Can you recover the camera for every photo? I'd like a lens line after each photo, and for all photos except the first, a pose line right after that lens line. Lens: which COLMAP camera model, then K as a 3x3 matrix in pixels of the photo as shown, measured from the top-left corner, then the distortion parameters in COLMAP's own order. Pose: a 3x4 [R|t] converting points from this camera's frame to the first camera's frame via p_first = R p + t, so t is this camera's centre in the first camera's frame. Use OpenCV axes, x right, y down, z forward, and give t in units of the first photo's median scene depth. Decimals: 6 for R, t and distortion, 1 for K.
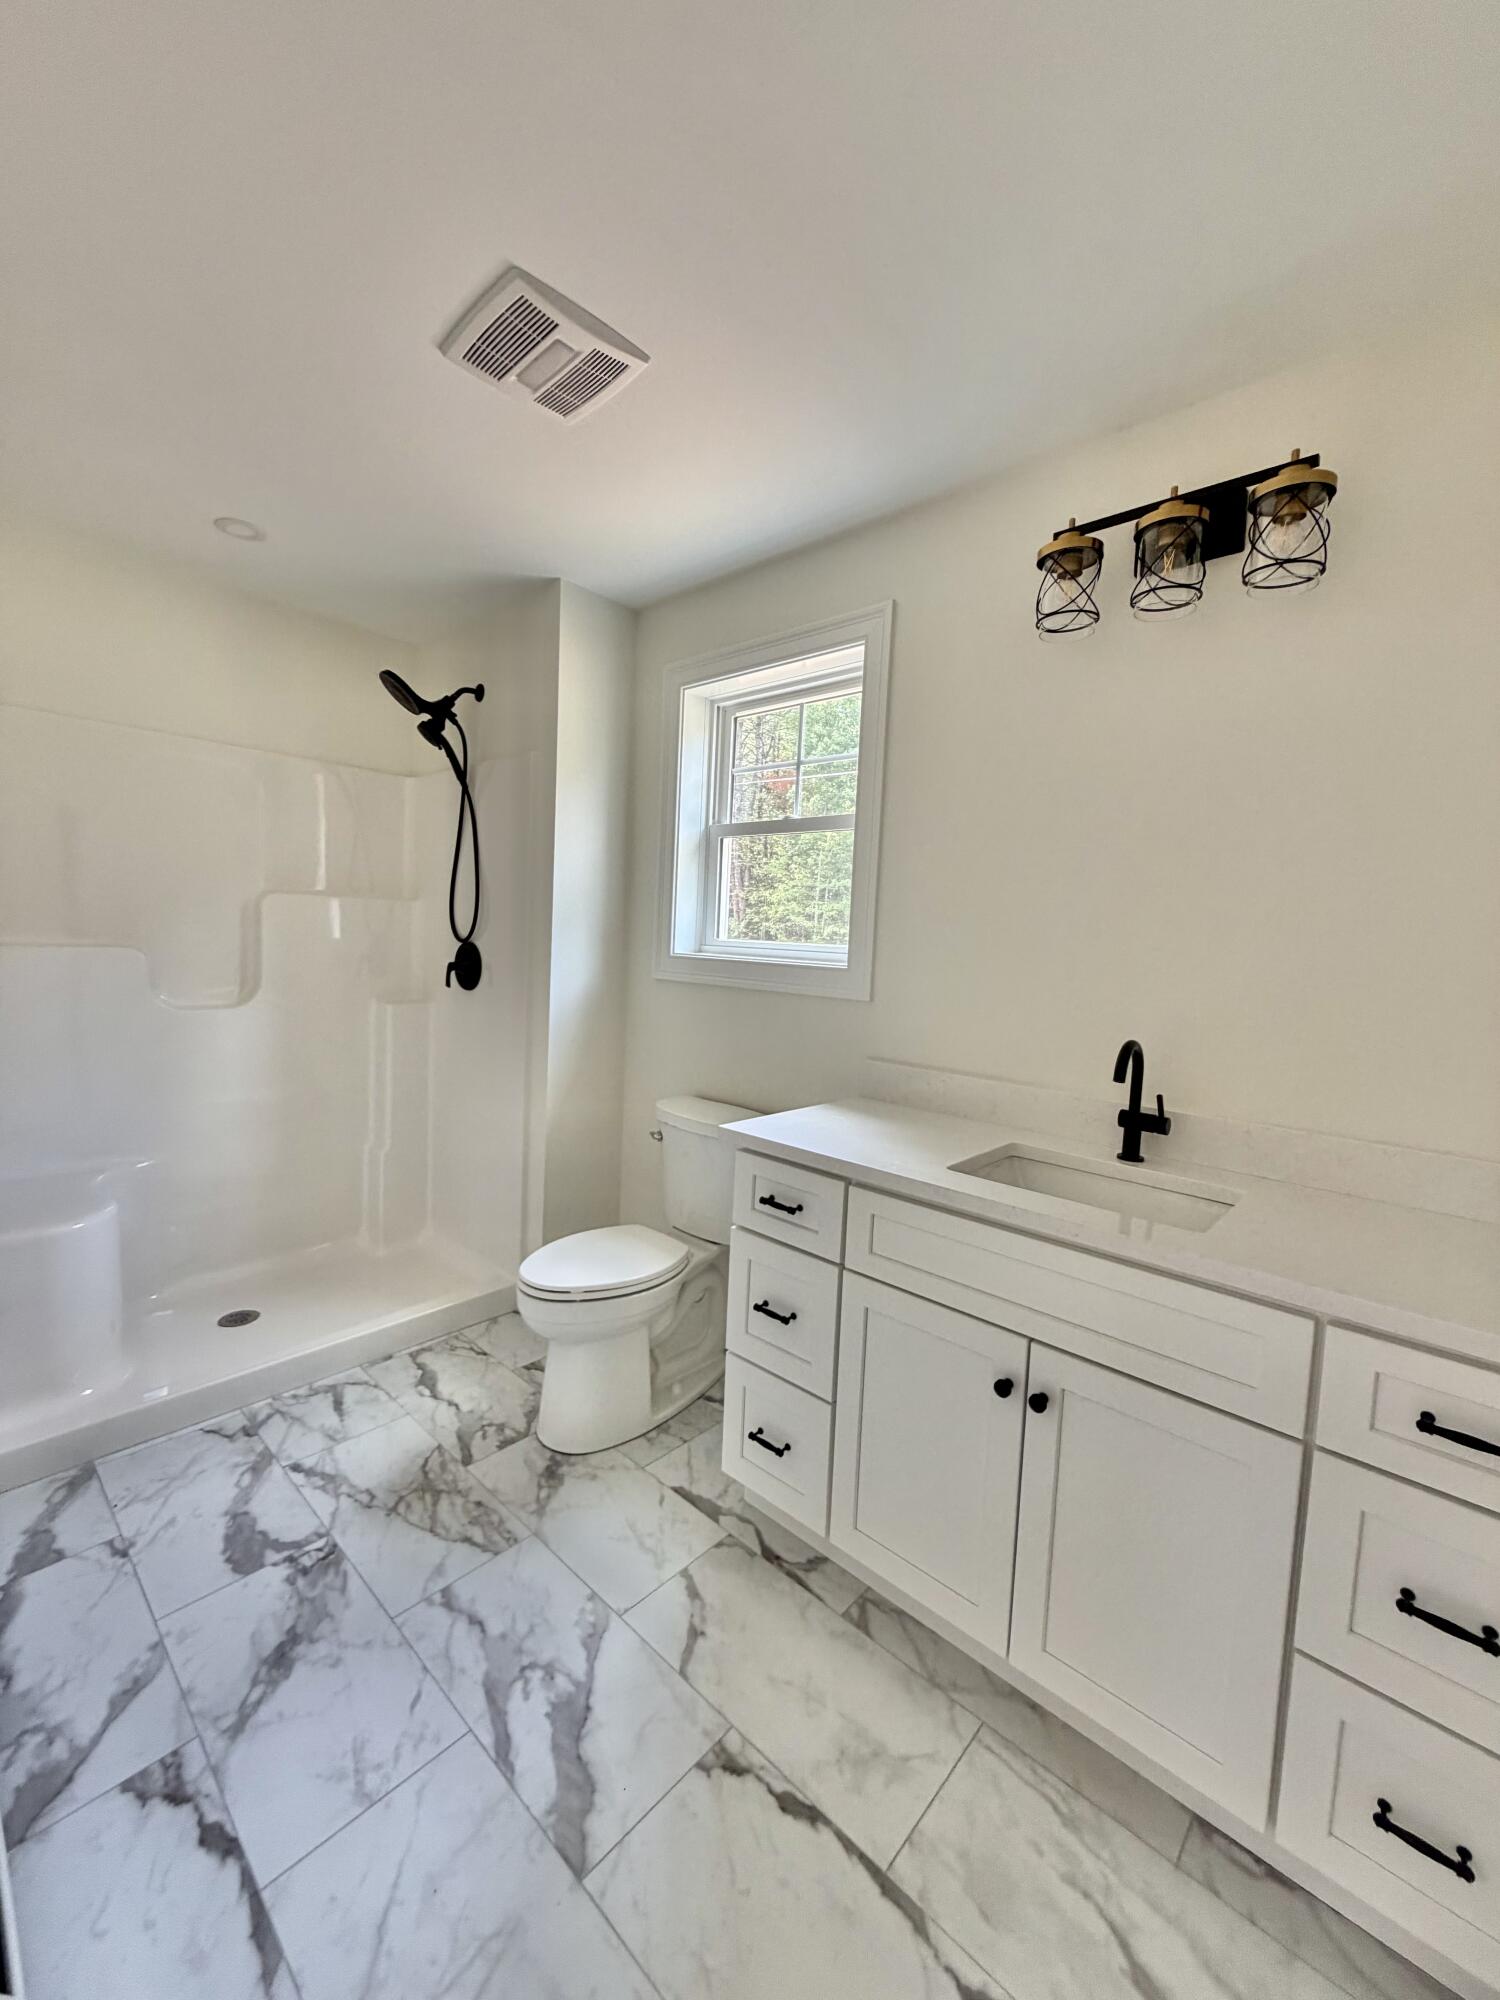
lens RADIAL K [[806.4, 0, 742.3], [0, 806.4, 1004.1], [0, 0, 1]] dist [-0.001263, 0.000600]
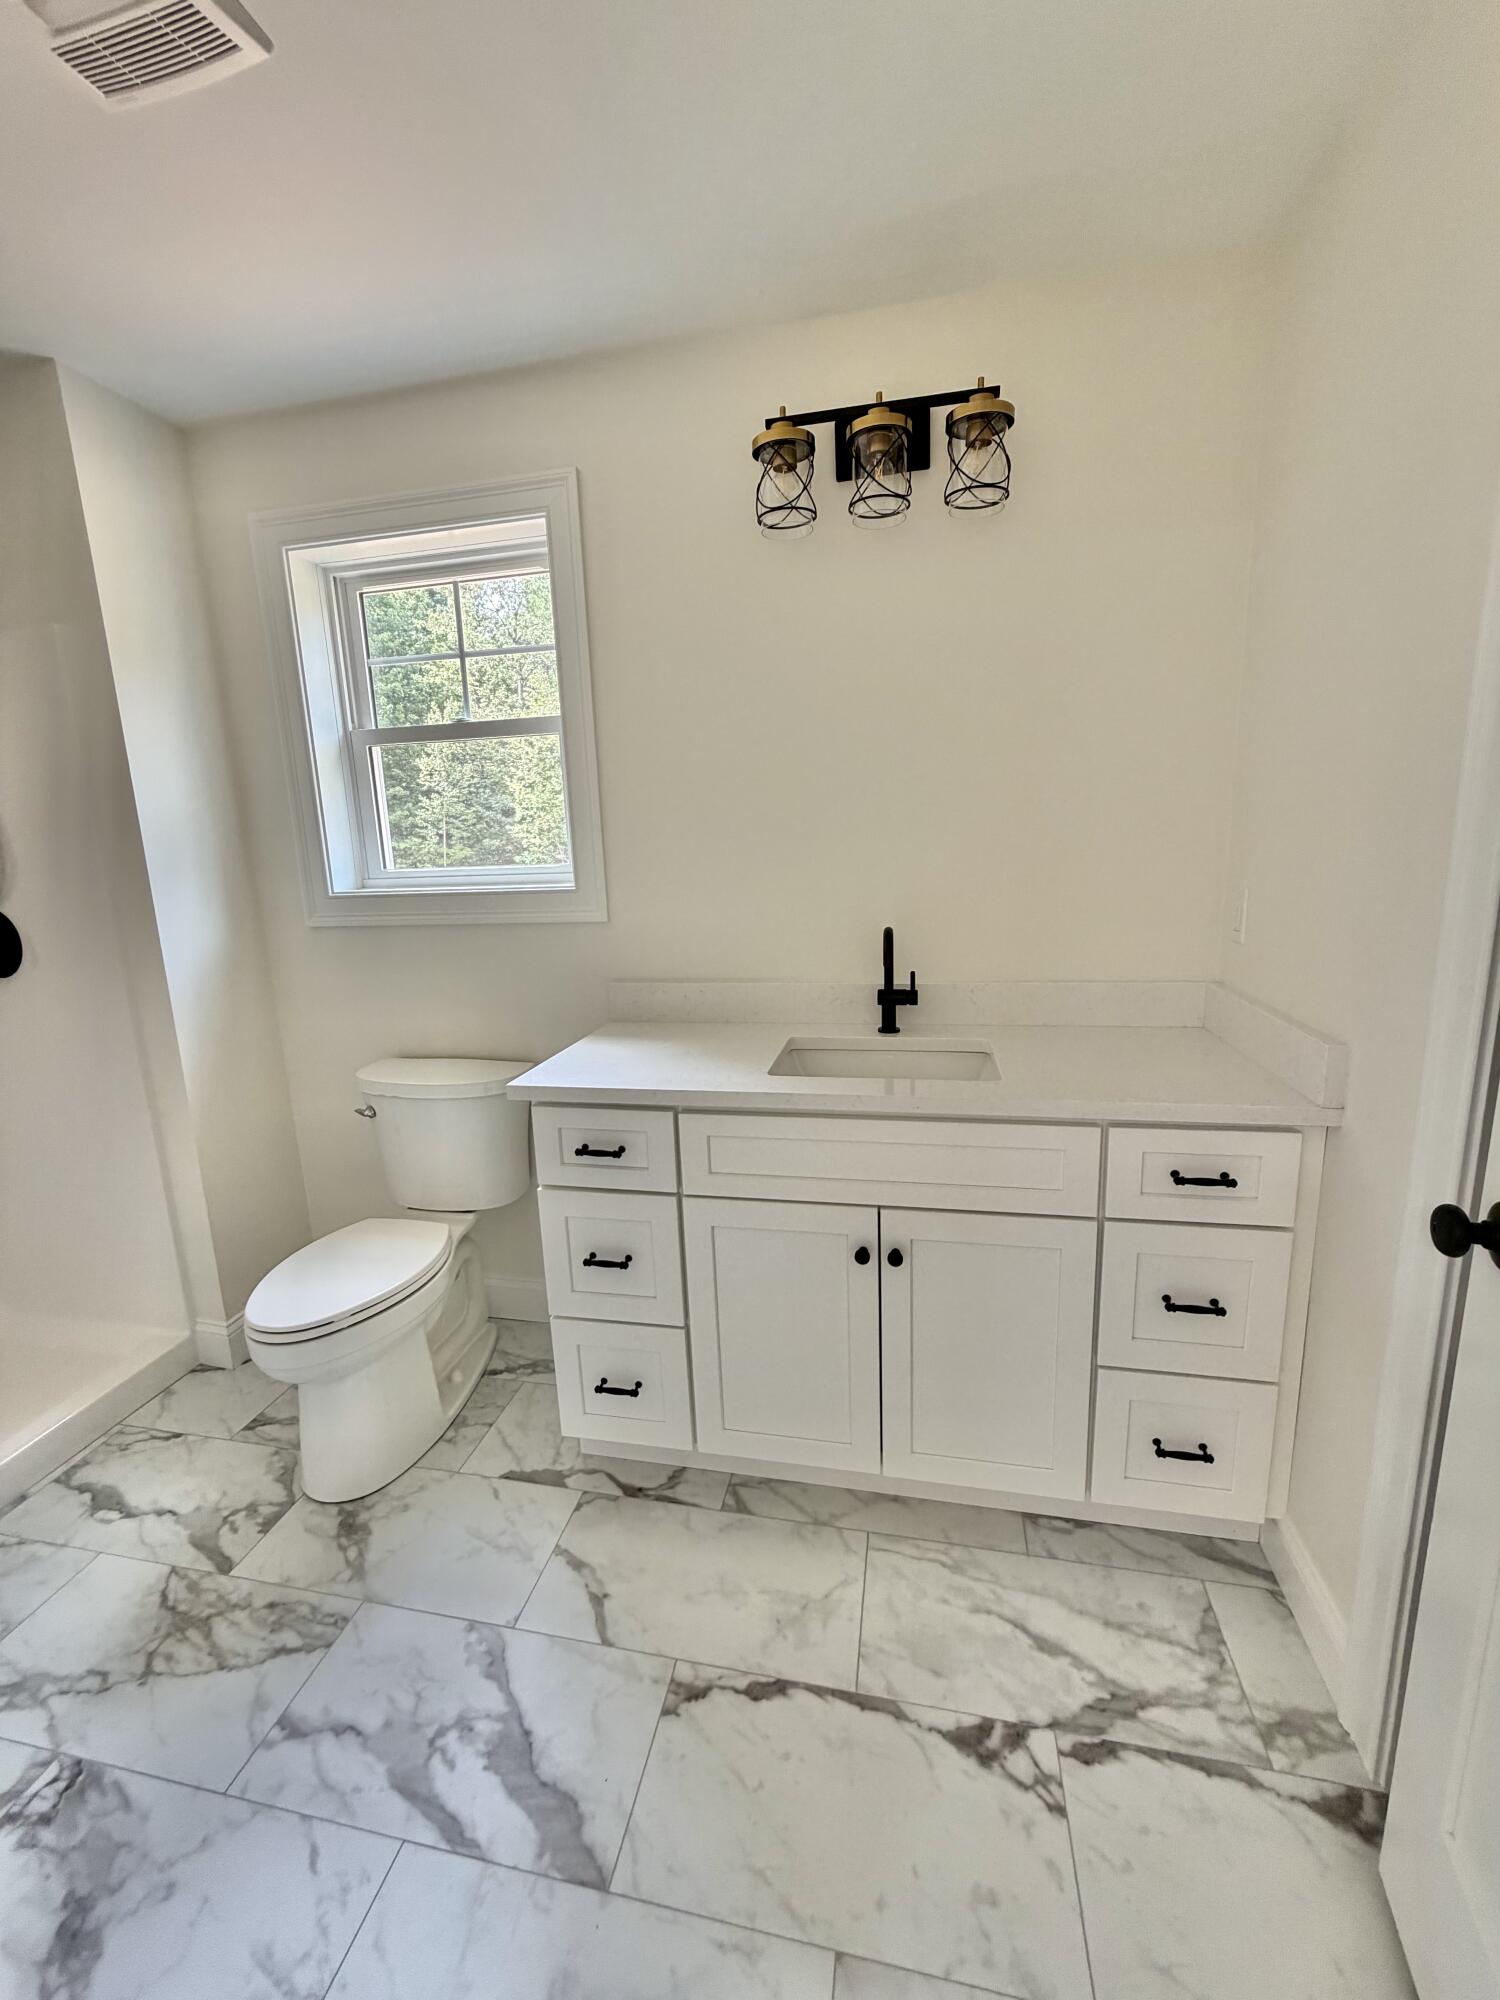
lens RADIAL K [[806.4, 0, 756.4], [0, 806.4, 1004.8], [0, 0, 1]] dist [-0.001263, 0.000600]
pose [[0.854734, -0.179208, 0.487149, -0.231135], [0.120172, 0.981332, 0.150155, -0.038032], [-0.504964, -0.069801, 0.860313, 0.121125]]
